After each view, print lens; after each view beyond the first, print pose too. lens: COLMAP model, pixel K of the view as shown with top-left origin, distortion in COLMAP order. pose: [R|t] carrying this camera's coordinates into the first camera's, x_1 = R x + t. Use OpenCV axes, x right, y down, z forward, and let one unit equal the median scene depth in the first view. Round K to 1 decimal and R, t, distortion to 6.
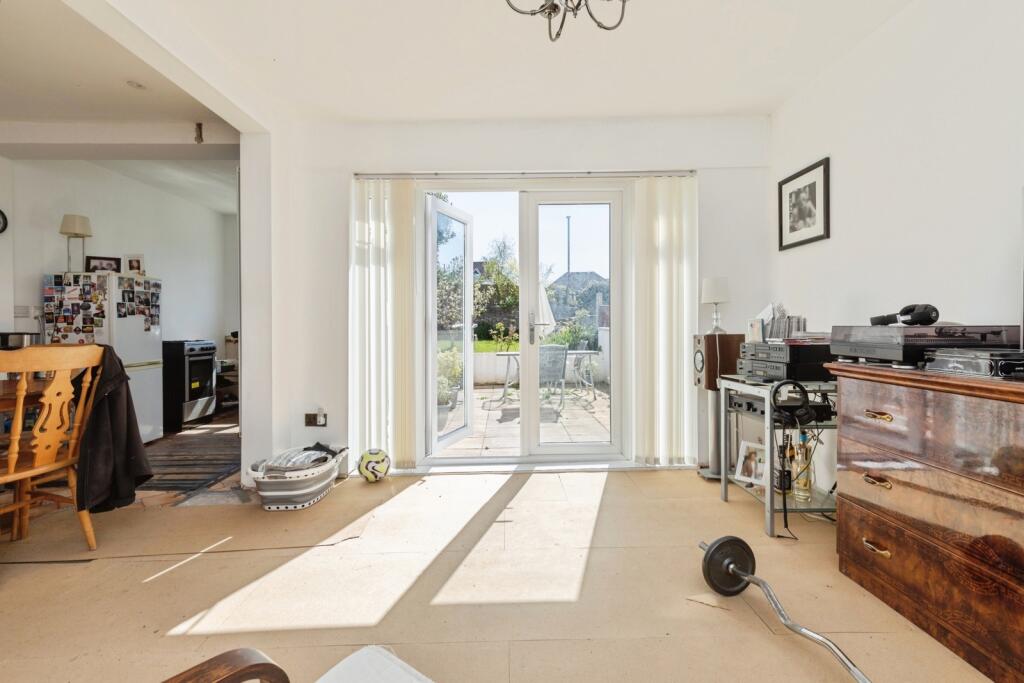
lens RADIAL K [[458.6, 0, 511.5], [0, 458.6, 330.7], [0, 0, 1]] dist [0.001255, -0.000115]
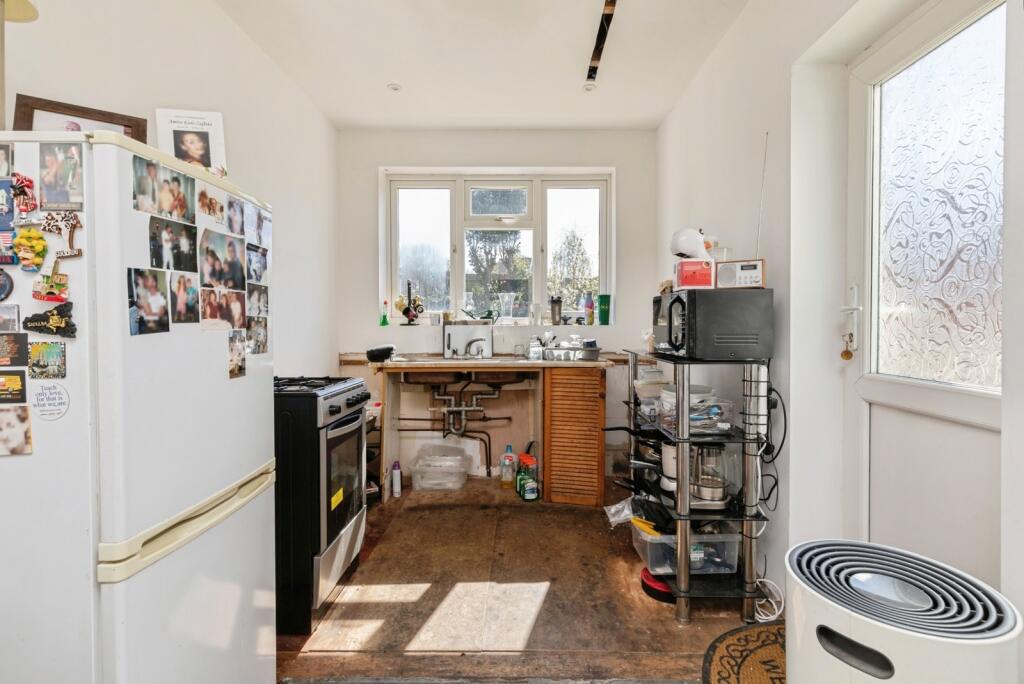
lens RADIAL K [[458.6, 0, 511.5], [0, 458.6, 331.2], [0, 0, 1]] dist [0.001255, -0.000115]
pose [[0.998850, 0.000665, -0.047931, -0.633686], [-0.000287, 0.999969, 0.007897, -0.030798], [0.047934, -0.007875, 0.998819, 0.751837]]
